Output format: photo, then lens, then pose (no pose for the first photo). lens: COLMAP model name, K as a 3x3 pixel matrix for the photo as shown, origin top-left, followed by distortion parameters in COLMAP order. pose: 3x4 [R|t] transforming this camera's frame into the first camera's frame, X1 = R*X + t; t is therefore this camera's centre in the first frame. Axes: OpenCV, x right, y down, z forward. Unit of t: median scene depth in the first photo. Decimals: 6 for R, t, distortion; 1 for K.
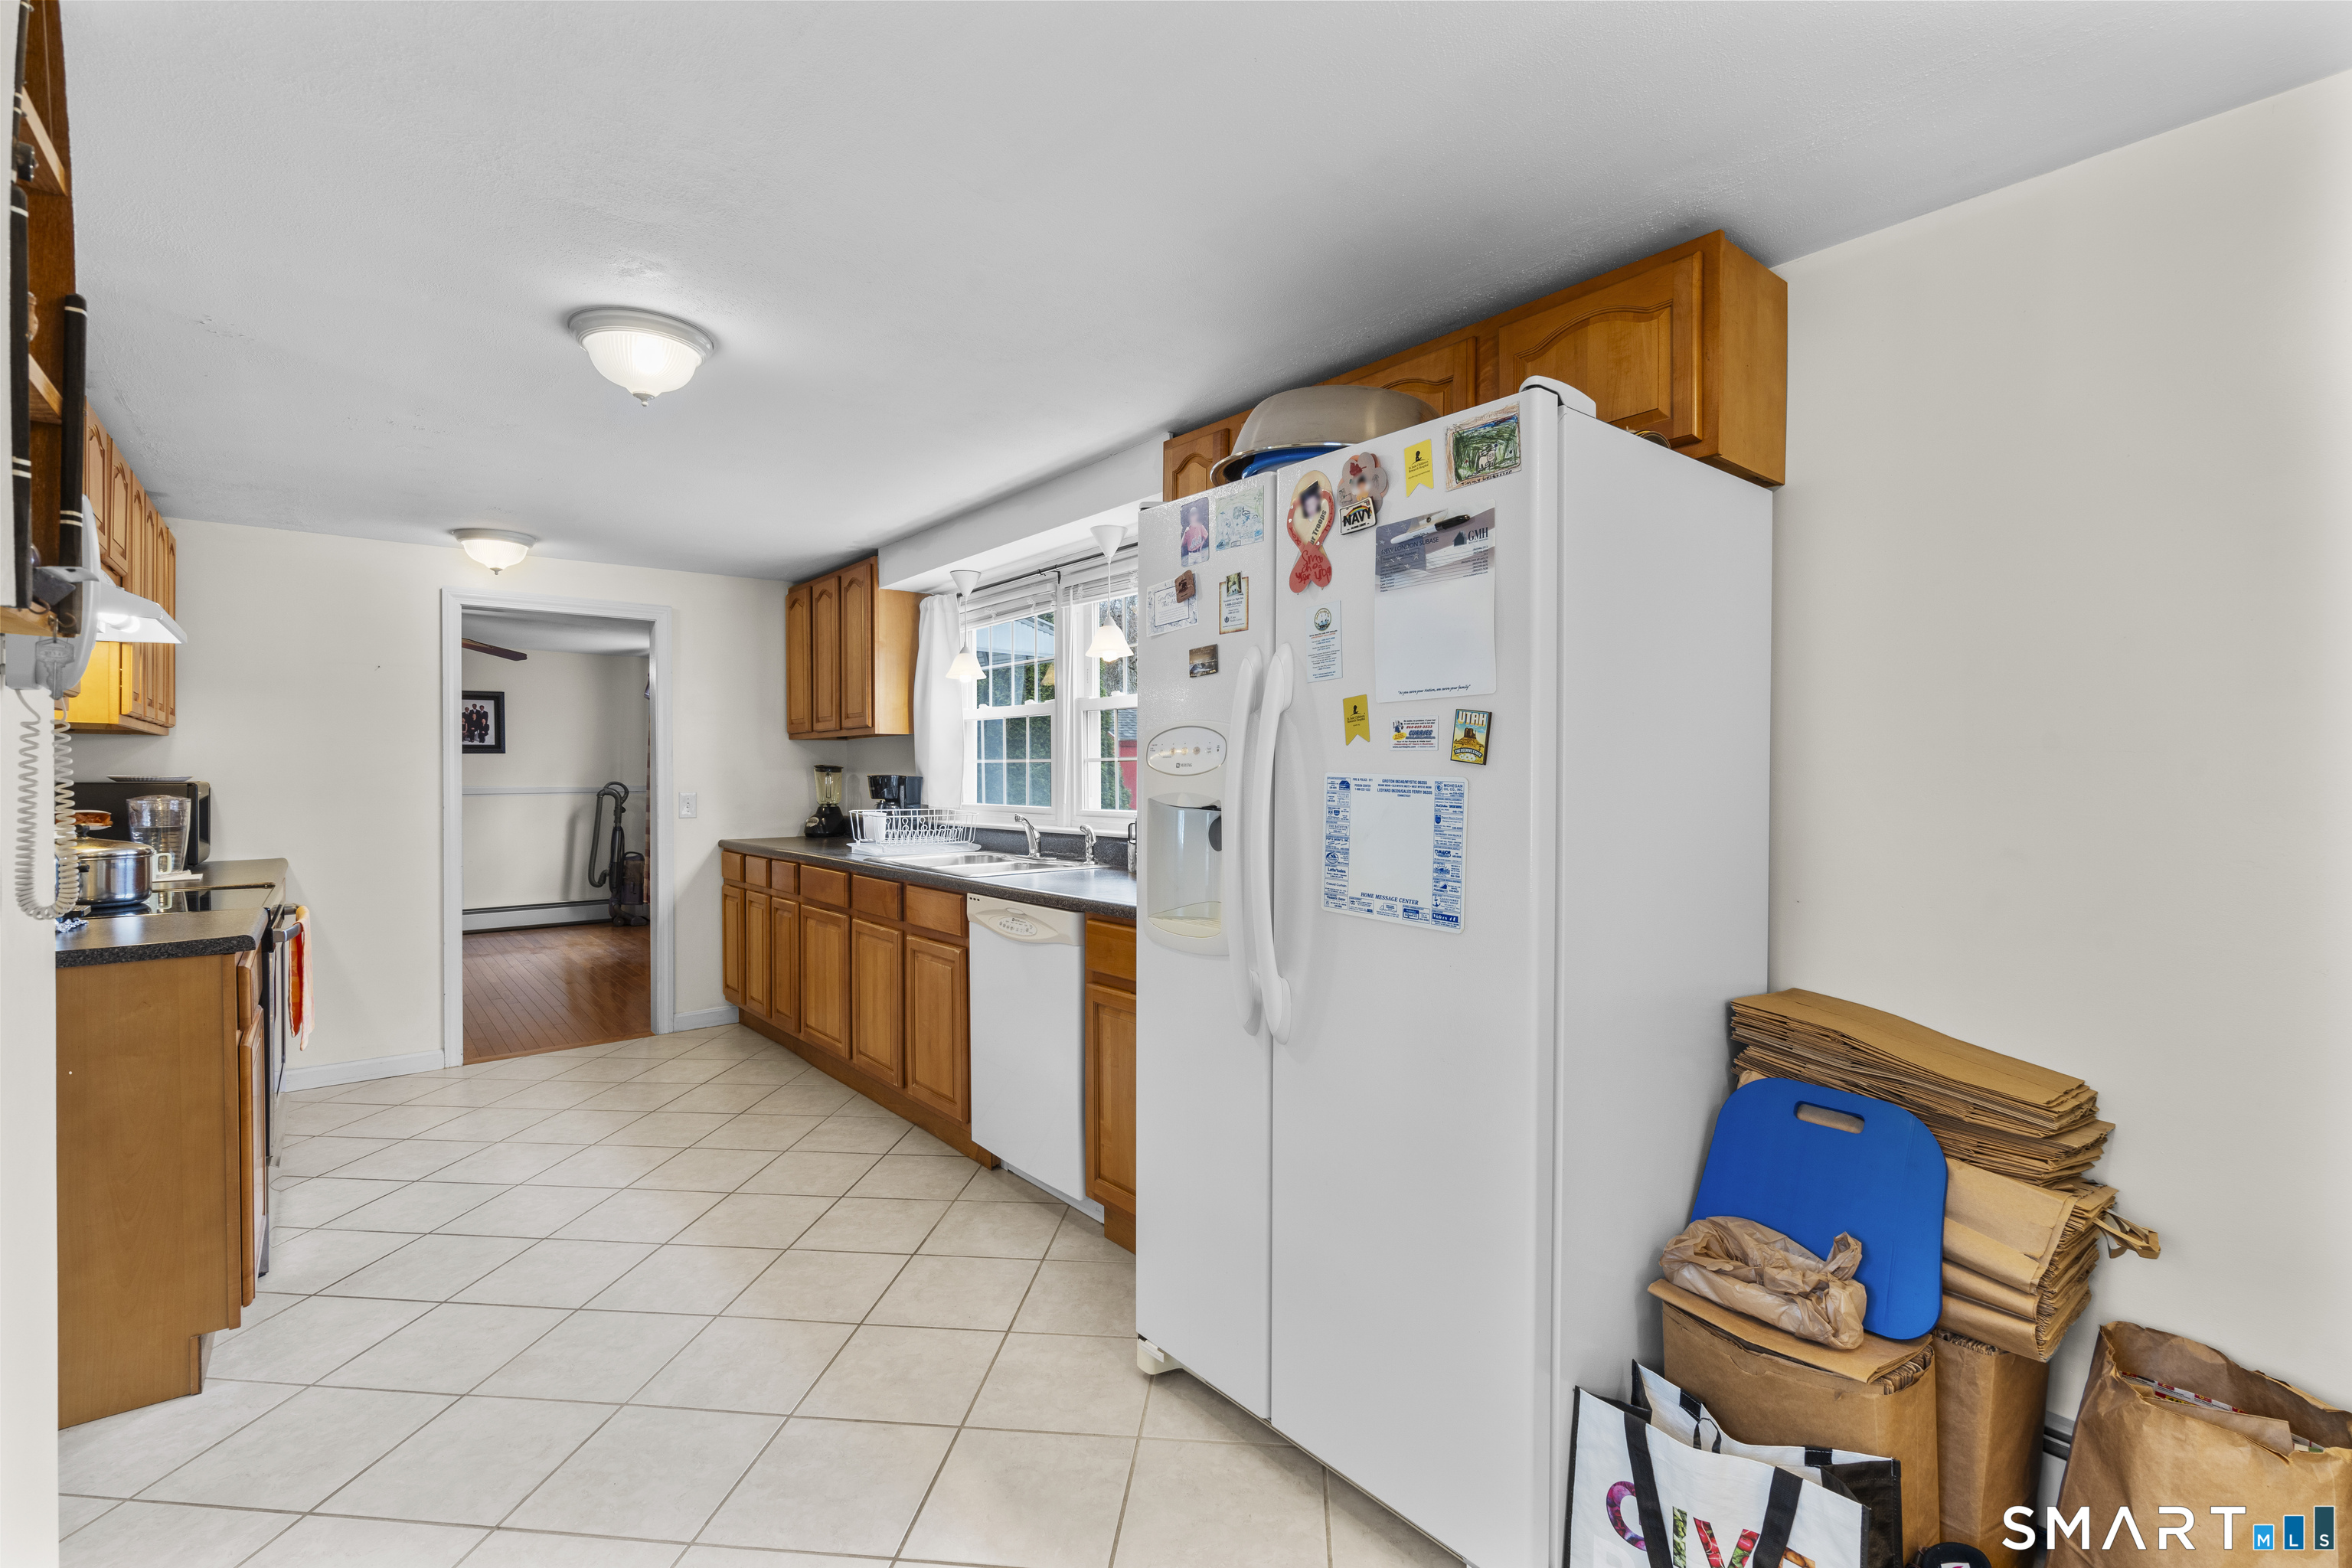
lens RADIAL K [[1046.2, 0, 1176.0], [0, 1046.2, 784.0], [0, 0, 1]] dist [-0.018251, 0.007086]
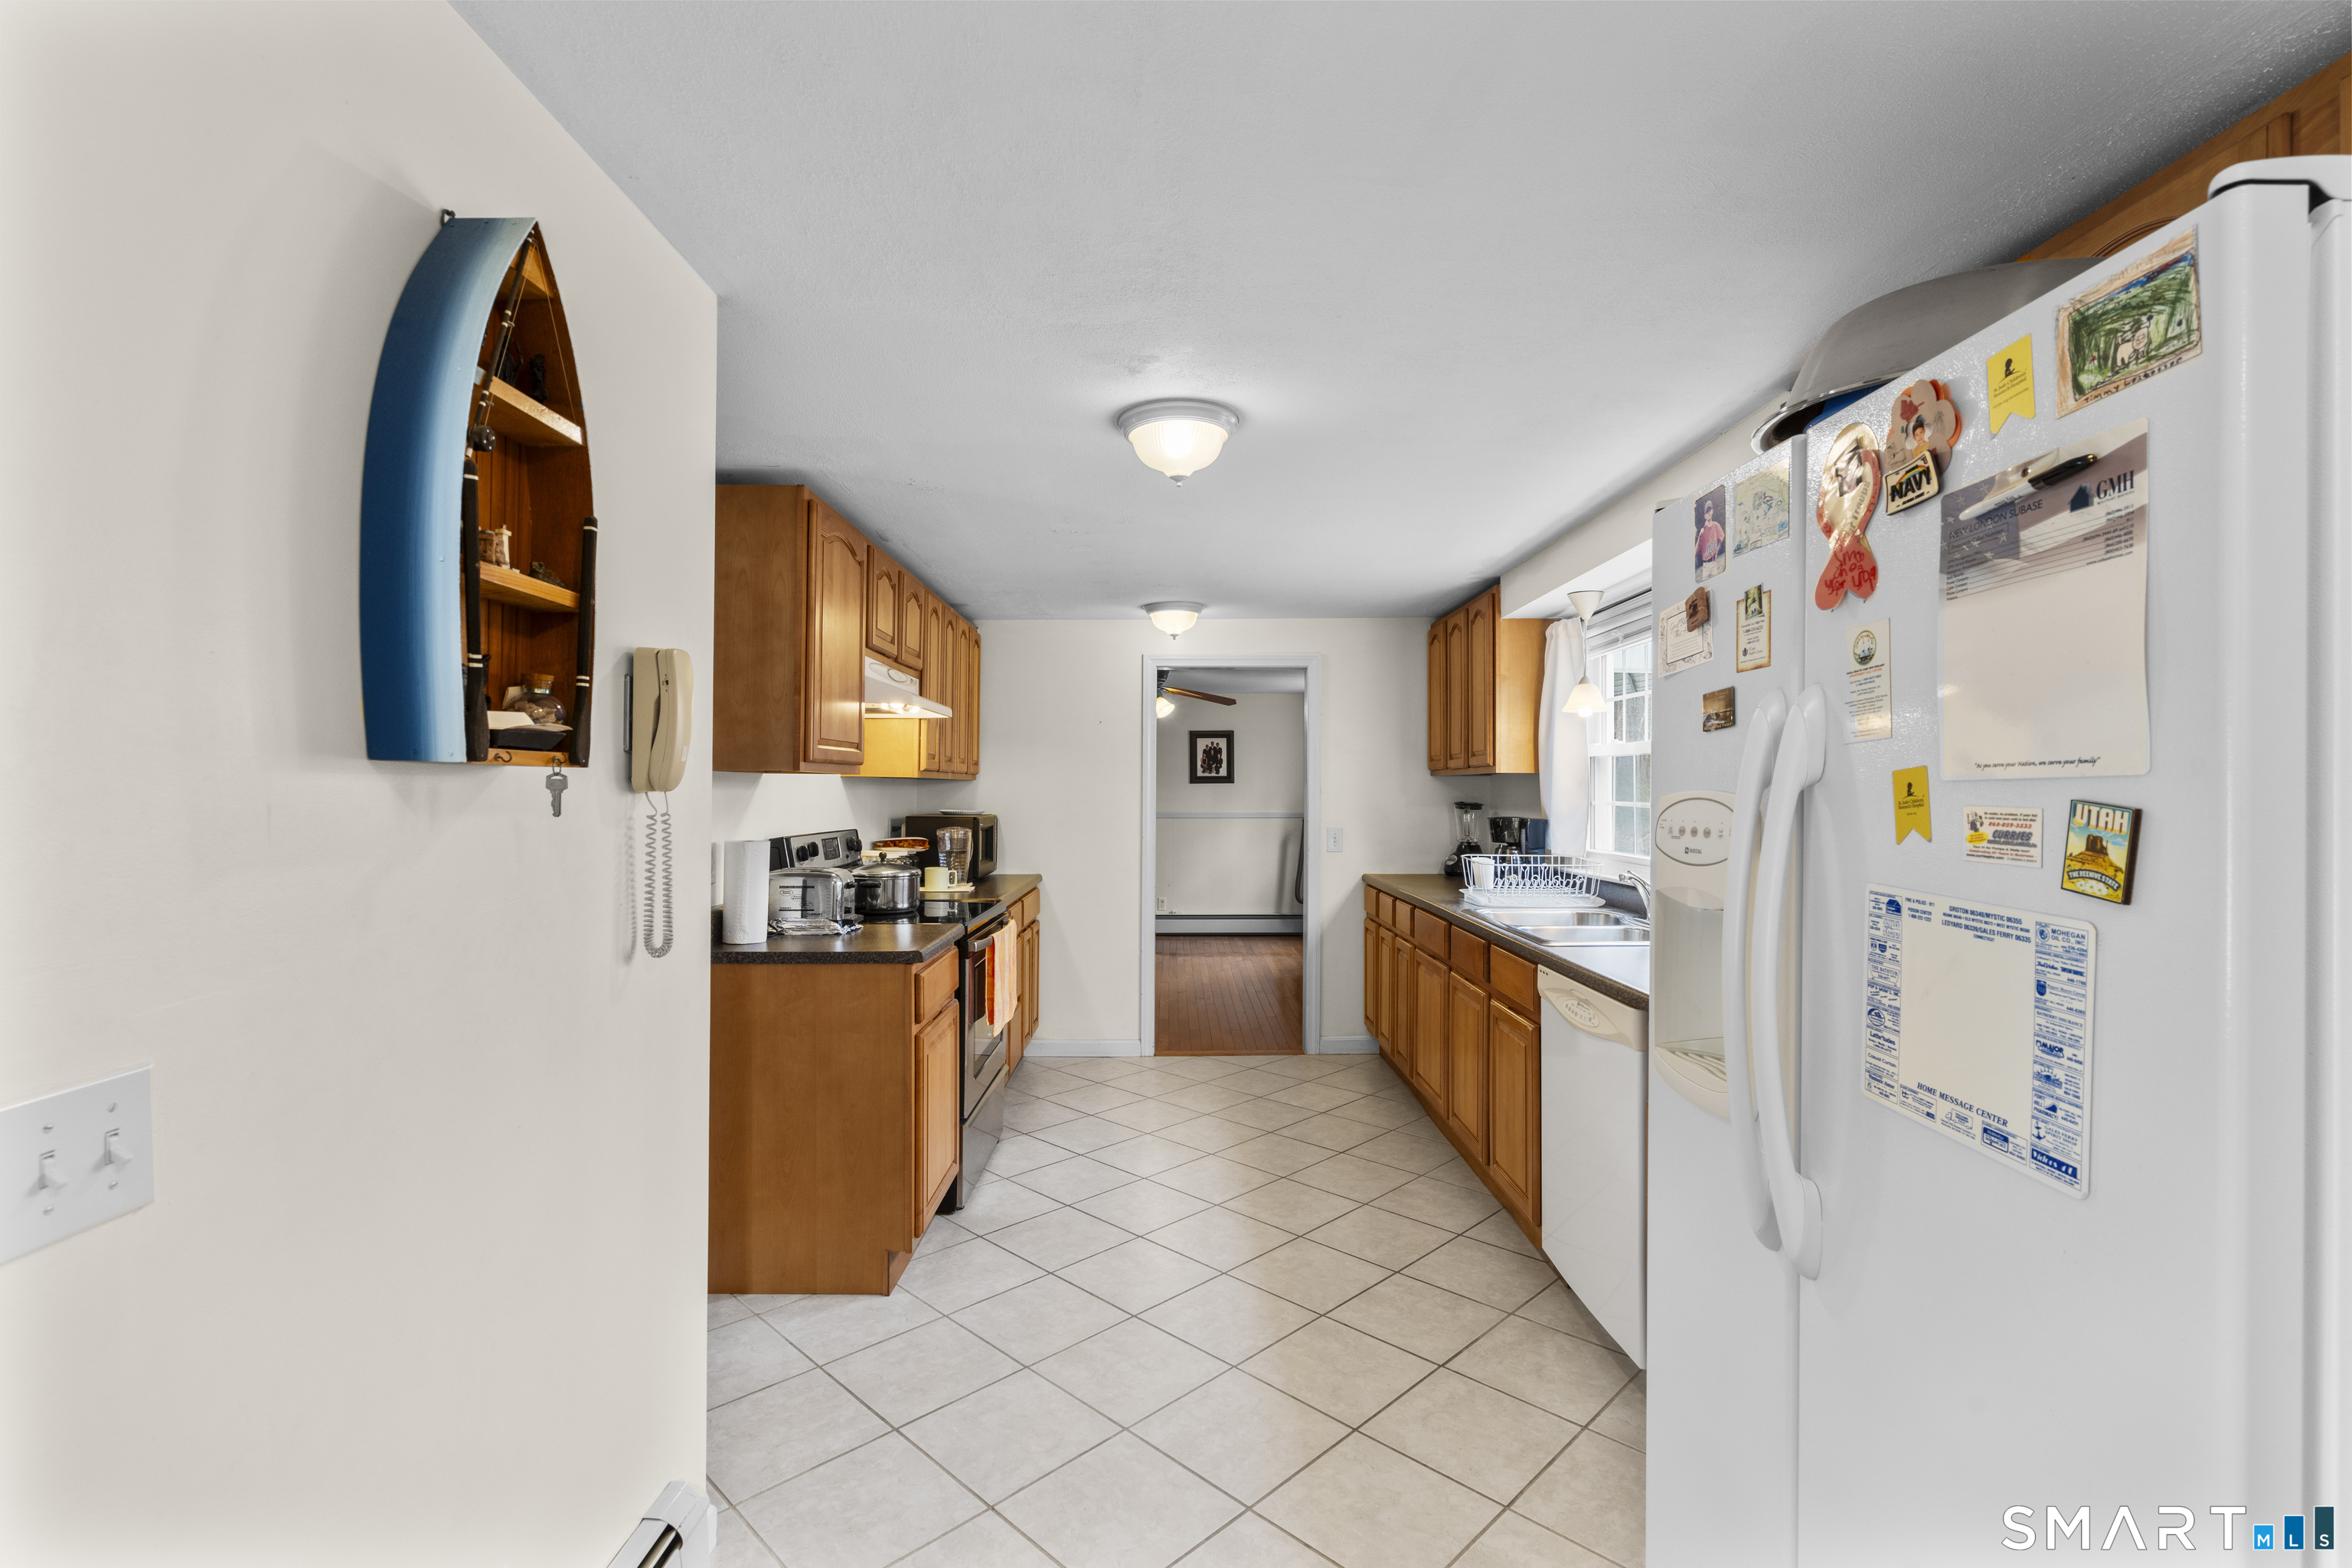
lens RADIAL K [[1048.6, 0, 1171.5], [0, 1048.6, 787.8], [0, 0, 1]] dist [-0.003425, 0.000749]
pose [[0.778228, 0.001627, -0.627980, 0.173201], [-0.010944, 0.999880, -0.010971, -0.047091], [0.627887, 0.015411, 0.778152, 0.178949]]
